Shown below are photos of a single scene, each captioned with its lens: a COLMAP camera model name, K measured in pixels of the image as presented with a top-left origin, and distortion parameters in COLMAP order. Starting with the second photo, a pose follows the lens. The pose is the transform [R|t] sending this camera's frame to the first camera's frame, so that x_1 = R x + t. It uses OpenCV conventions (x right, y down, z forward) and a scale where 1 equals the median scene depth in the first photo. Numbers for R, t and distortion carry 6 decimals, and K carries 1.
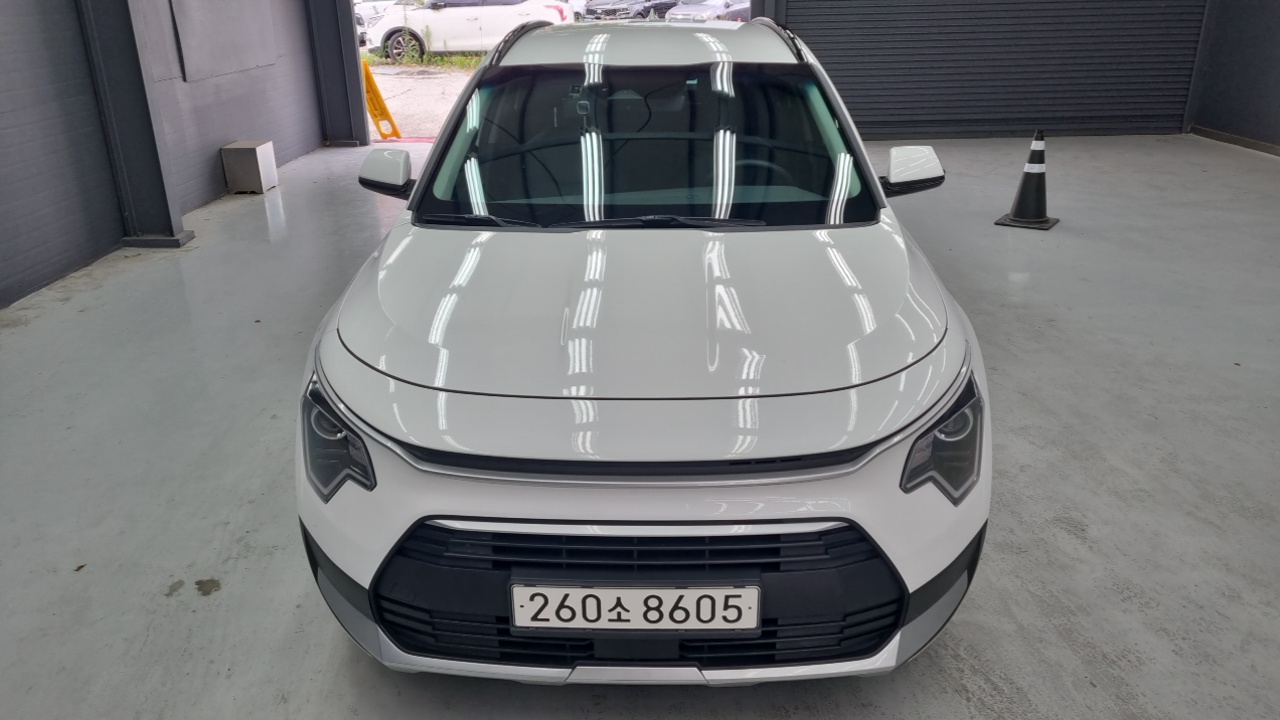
lens RADIAL K [[975.6, 0, 655.1], [0, 975.6, 362.2], [0, 0, 1]] dist [0.023739, -0.005326]
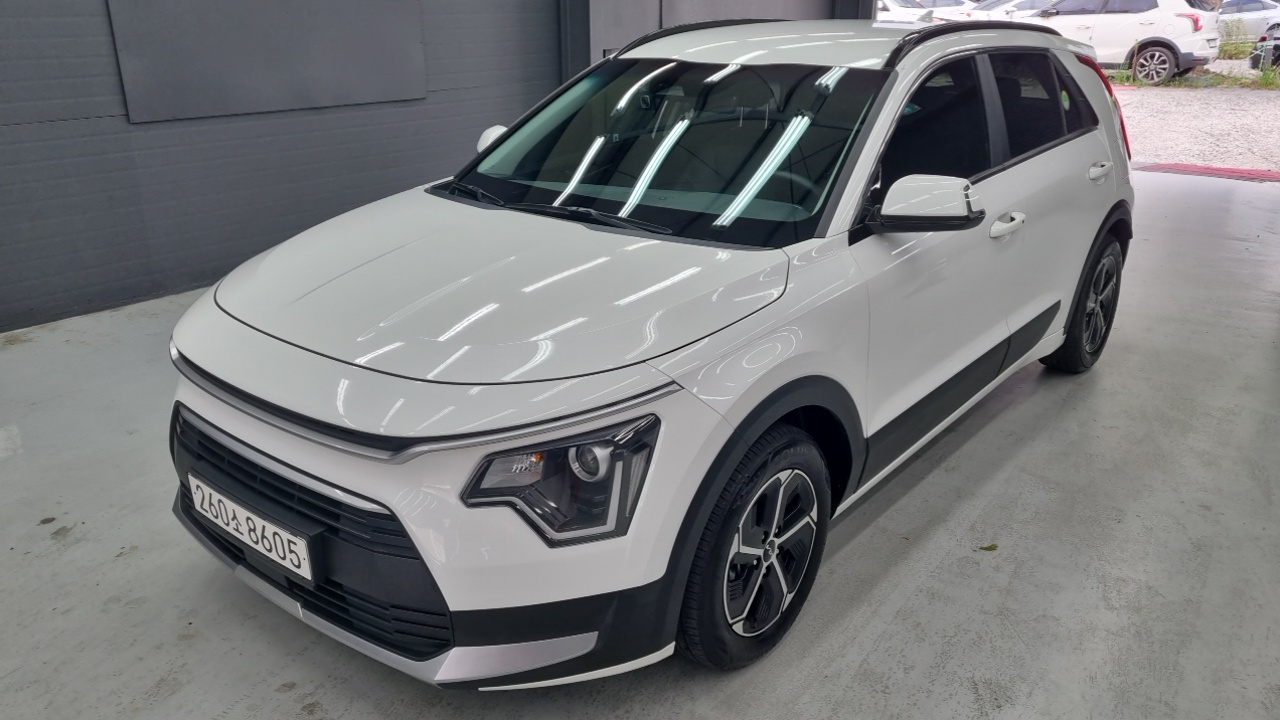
lens RADIAL K [[993.3, 0, 640.0], [0, 993.3, 360.0], [0, 0, 1]] dist [-0.000161, 0.000407]
pose [[0.779971, 0.218975, -0.586255, 0.875244], [-0.226716, 0.972021, 0.061434, -0.096892], [0.583305, 0.084997, 0.807794, 0.294211]]
